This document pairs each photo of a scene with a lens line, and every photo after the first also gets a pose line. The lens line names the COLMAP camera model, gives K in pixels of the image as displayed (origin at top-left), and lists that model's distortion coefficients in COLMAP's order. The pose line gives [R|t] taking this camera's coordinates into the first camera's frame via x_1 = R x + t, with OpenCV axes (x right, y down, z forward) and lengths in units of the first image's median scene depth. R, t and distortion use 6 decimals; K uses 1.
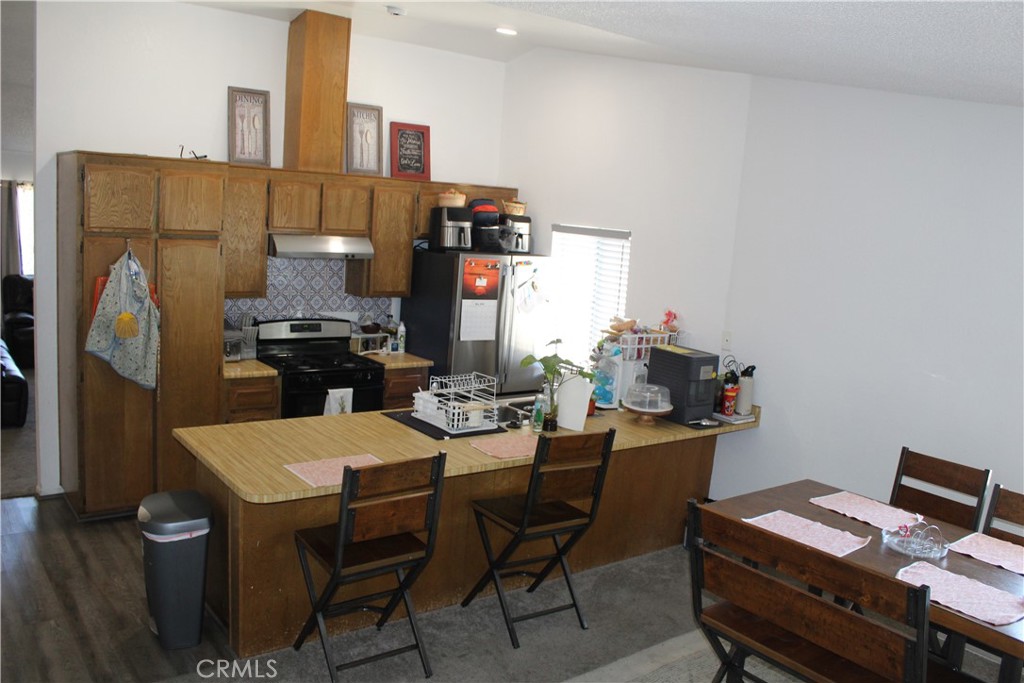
lens RADIAL K [[853.3, 0, 512.0], [0, 853.3, 341.5], [0, 0, 1]] dist [-0.170670, 0.138716]
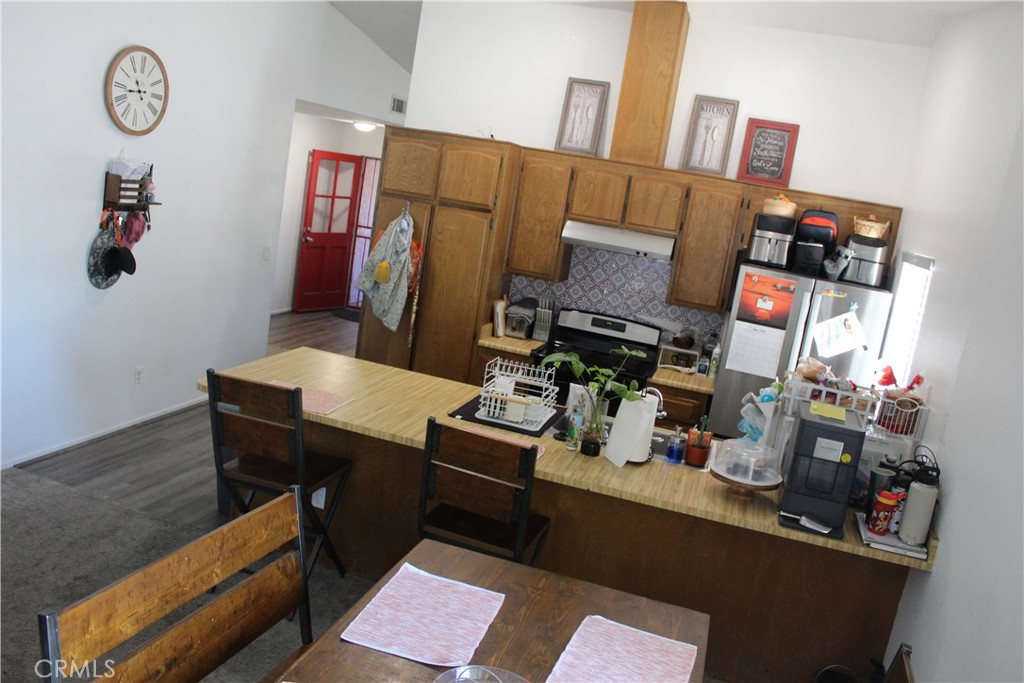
lens RADIAL K [[853.3, 0, 512.0], [0, 853.3, 341.5], [0, 0, 1]] dist [-0.170670, 0.138716]
pose [[0.593716, 0.173260, -0.785801, 0.481820], [-0.231412, 0.972054, 0.039482, -0.011173], [0.770682, 0.158403, 0.617218, 0.336195]]
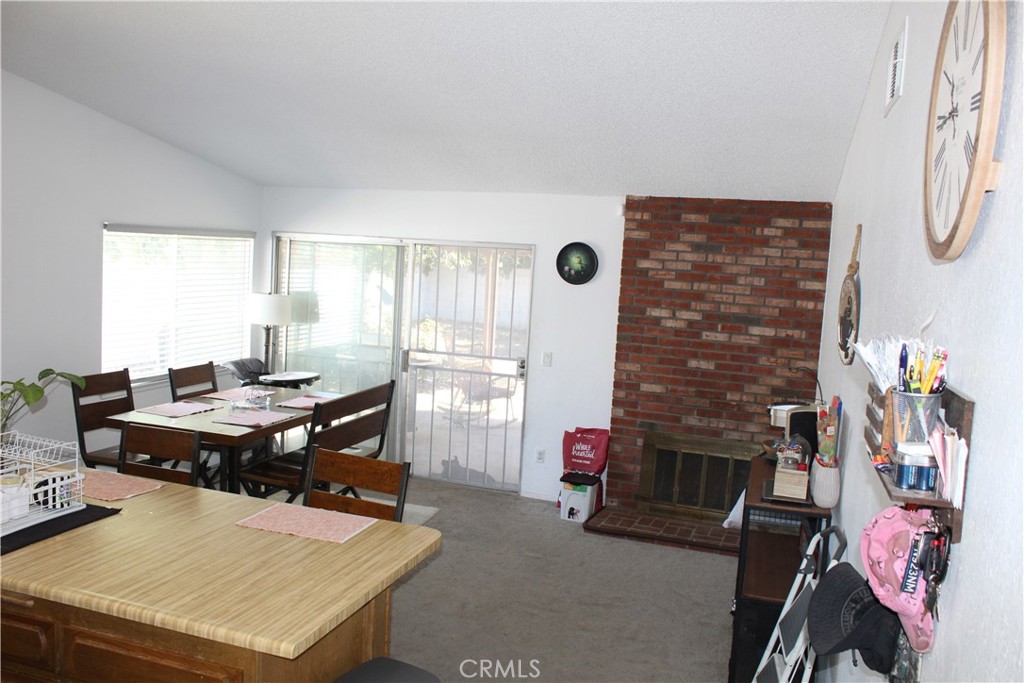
lens RADIAL K [[853.3, 0, 512.0], [0, 853.3, 341.5], [0, 0, 1]] dist [-0.170670, 0.138716]
pose [[-0.548428, -0.193086, 0.813600, -0.593289], [0.030107, 0.967785, 0.249972, -0.142006], [-0.835655, 0.161587, -0.524947, 0.763464]]
